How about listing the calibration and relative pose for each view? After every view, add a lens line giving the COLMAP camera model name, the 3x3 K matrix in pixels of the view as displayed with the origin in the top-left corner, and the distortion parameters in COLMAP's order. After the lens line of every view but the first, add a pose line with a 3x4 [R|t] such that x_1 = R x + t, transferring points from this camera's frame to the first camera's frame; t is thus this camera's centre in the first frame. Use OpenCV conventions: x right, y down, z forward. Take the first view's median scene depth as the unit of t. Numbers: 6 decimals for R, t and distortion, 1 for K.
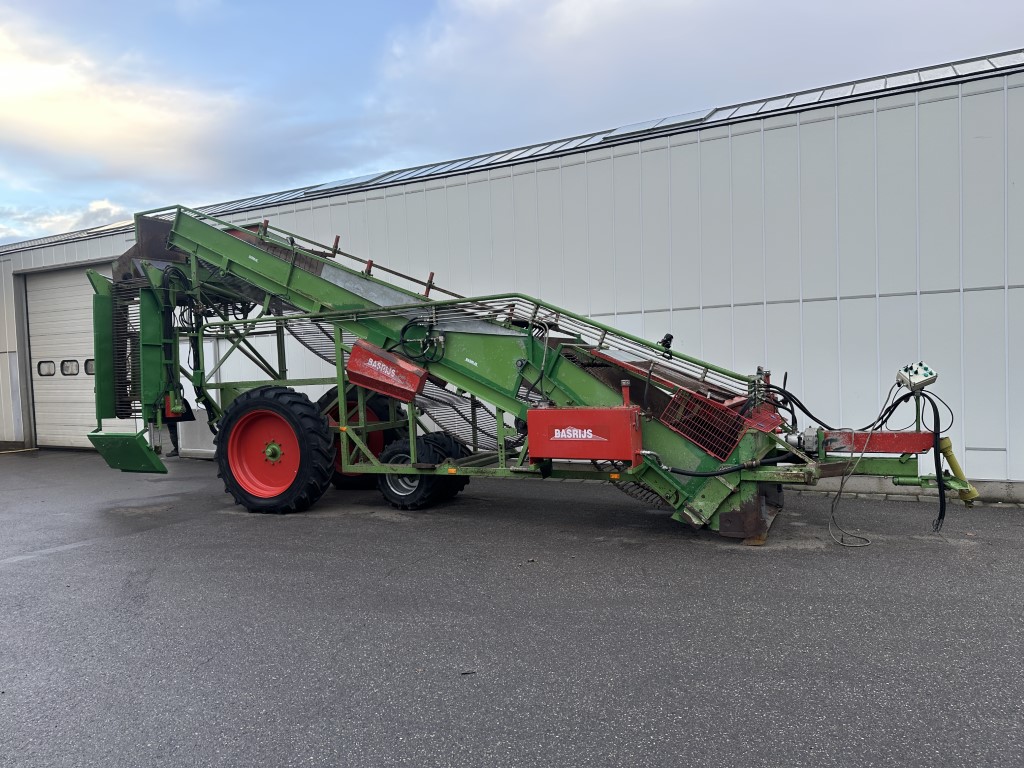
lens RADIAL K [[718.3, 0, 512.0], [0, 718.3, 384.0], [0, 0, 1]] dist [0.119292, -0.194005]
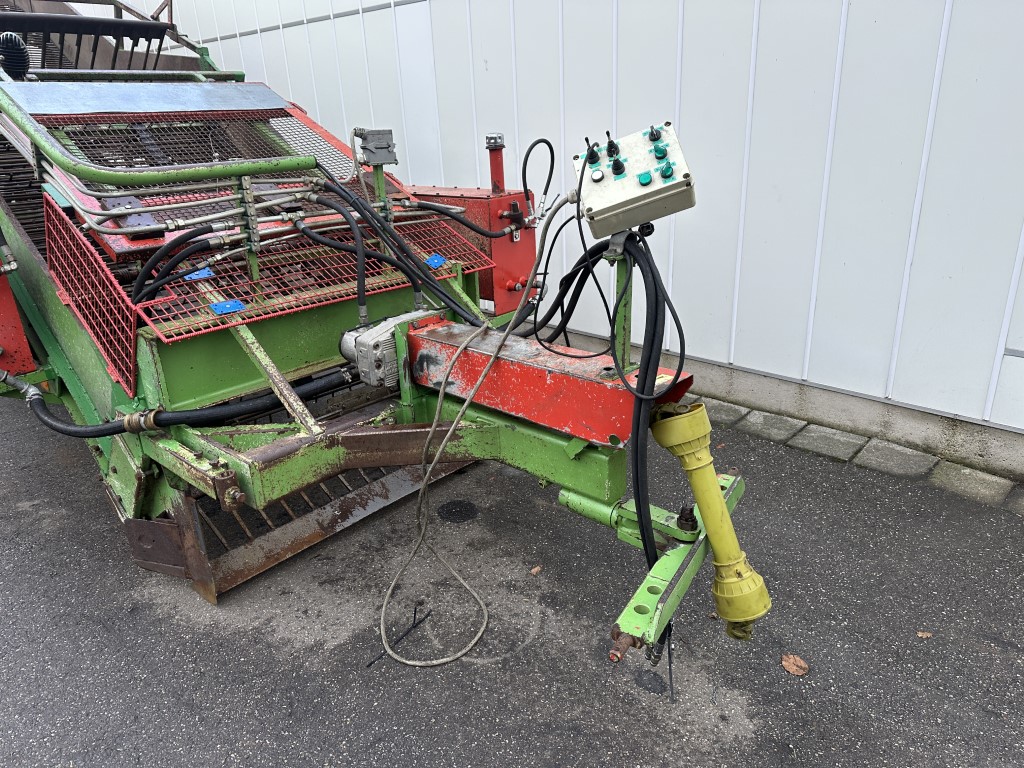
lens RADIAL K [[718.3, 0, 512.0], [0, 718.3, 384.0], [0, 0, 1]] dist [0.119292, -0.194005]
pose [[0.959928, 0.096954, -0.262942, 0.486939], [-0.001930, 0.940514, 0.339749, -0.026105], [0.280241, -0.325627, 0.903013, 0.590419]]
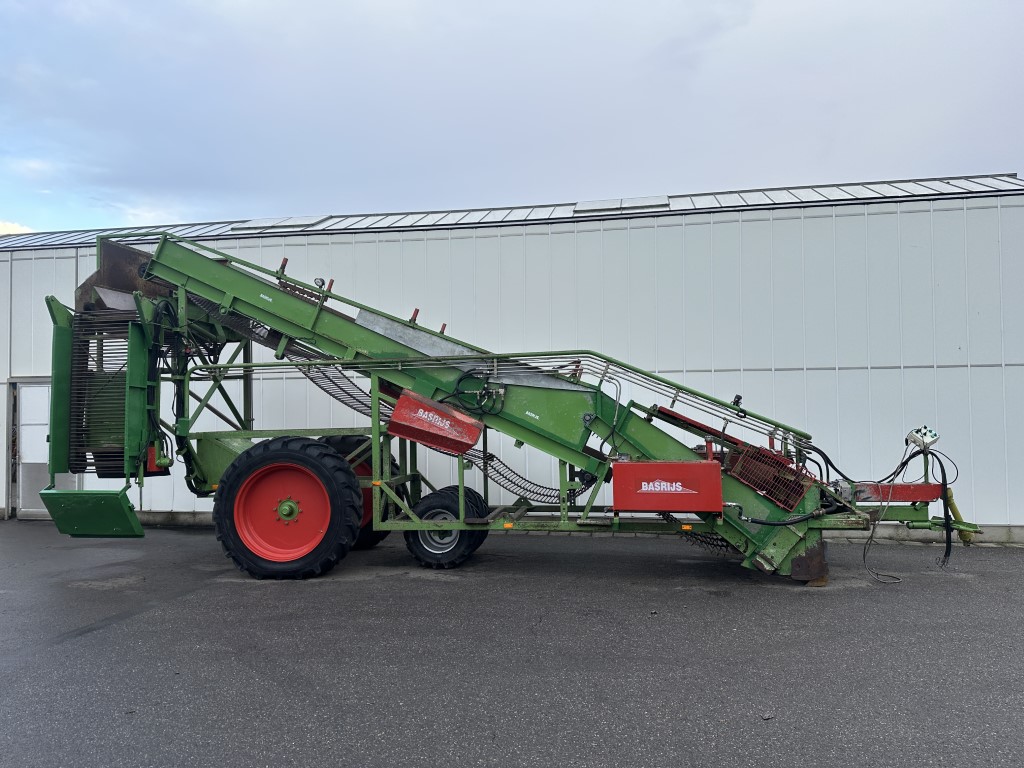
lens RADIAL K [[718.3, 0, 512.0], [0, 718.3, 384.0], [0, 0, 1]] dist [0.119292, -0.194005]
pose [[0.950862, 0.037408, 0.307347, -0.385932], [-0.013690, 0.996783, -0.078968, 0.005354], [-0.309312, 0.070880, 0.948315, 0.048898]]
